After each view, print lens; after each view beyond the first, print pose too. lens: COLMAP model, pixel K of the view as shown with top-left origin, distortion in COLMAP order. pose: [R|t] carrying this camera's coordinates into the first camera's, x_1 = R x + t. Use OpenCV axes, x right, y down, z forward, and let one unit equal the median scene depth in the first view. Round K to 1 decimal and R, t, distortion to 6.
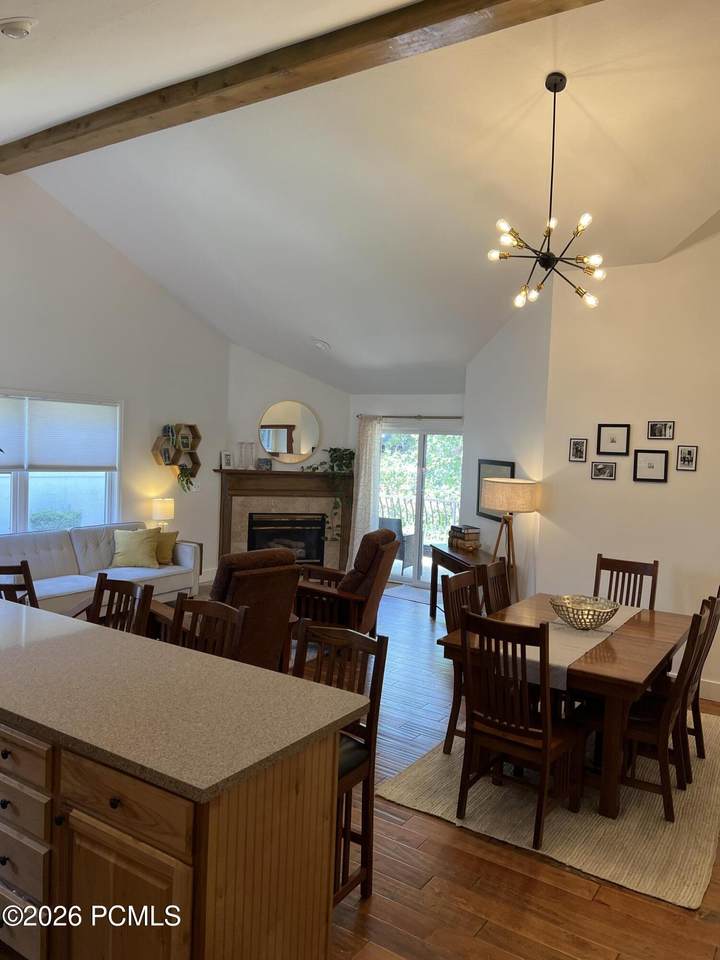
lens RADIAL K [[715.7, 0, 360.0], [0, 715.7, 480.0], [0, 0, 1]] dist [0.055654, -0.000885]
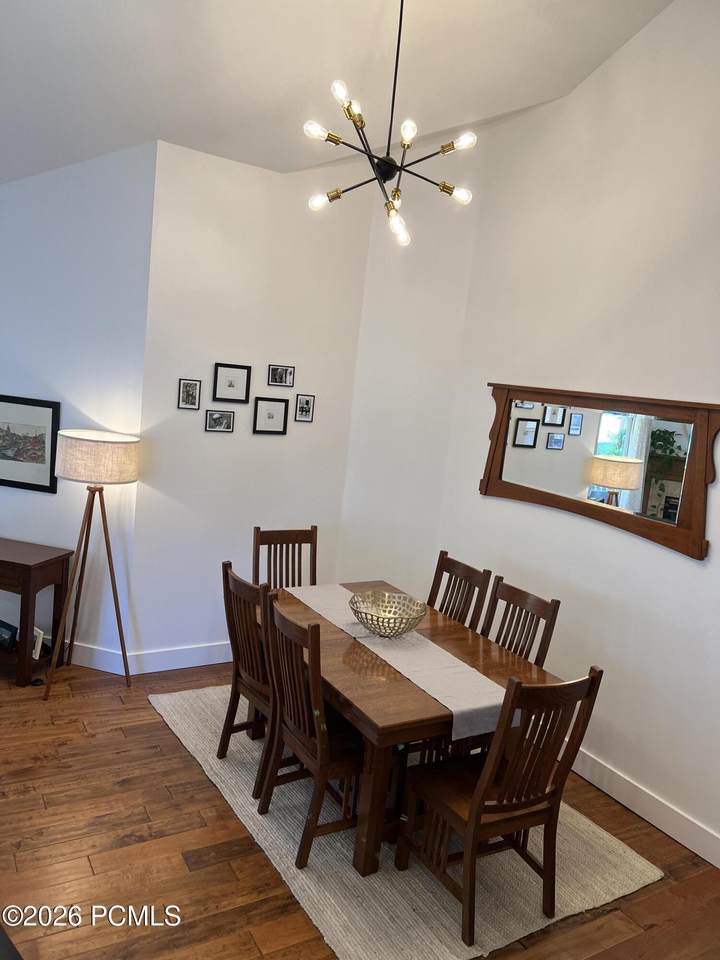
lens RADIAL K [[715.7, 0, 360.0], [0, 715.7, 480.0], [0, 0, 1]] dist [0.055654, -0.000885]
pose [[0.425969, -0.123961, 0.896205, -0.339288], [-0.039291, 0.987100, 0.155208, -0.081470], [-0.903884, -0.101326, 0.415603, 0.524604]]
